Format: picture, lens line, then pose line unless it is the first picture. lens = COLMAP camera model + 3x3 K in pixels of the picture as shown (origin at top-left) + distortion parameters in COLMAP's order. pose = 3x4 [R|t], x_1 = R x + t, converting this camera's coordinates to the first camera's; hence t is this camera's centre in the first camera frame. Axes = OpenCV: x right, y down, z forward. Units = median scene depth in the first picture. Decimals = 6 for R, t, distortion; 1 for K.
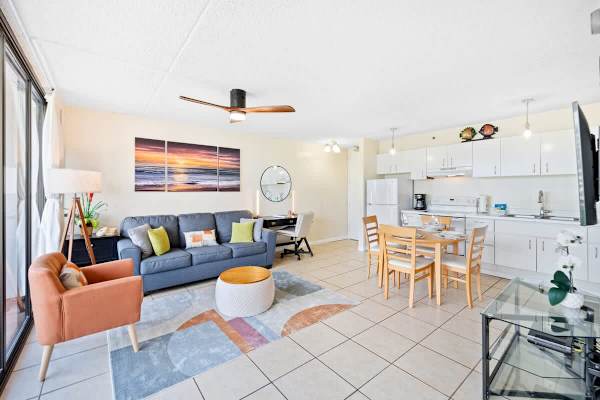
lens RADIAL K [[254.0, 0, 299.2], [0, 254.0, 193.5], [0, 0, 1]] dist [0.001118, 0.000173]
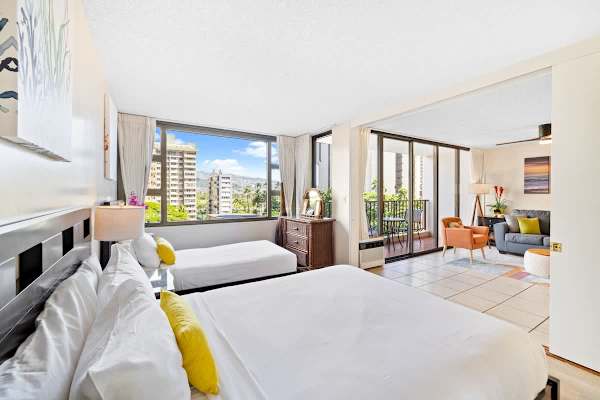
lens RADIAL K [[254.0, 0, 299.2], [0, 254.0, 193.5], [0, 0, 1]] dist [0.001118, 0.000173]
pose [[-0.104236, -0.000455, -0.994552, 0.940950], [-0.013286, 0.999911, 0.000935, 0.007490], [0.994464, 0.013311, -0.104233, -0.173981]]
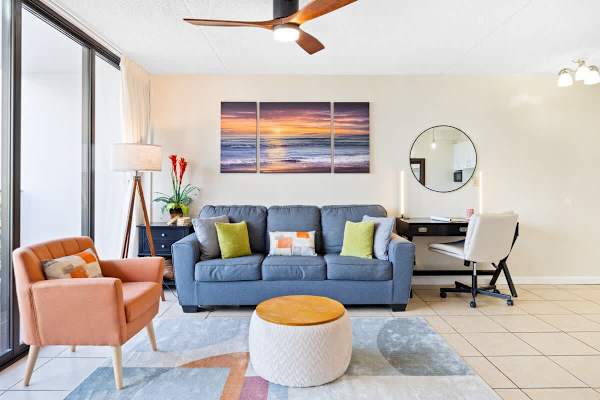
lens RADIAL K [[383.0, 0, 299.7], [0, 383.0, 185.8], [0, 0, 1]] dist [-0.002316, 0.000061]
pose [[0.786621, -0.004426, -0.617421, 0.227456], [-0.005174, 0.999892, -0.013758, 0.041501], [0.617415, 0.014017, 0.786513, 0.227200]]
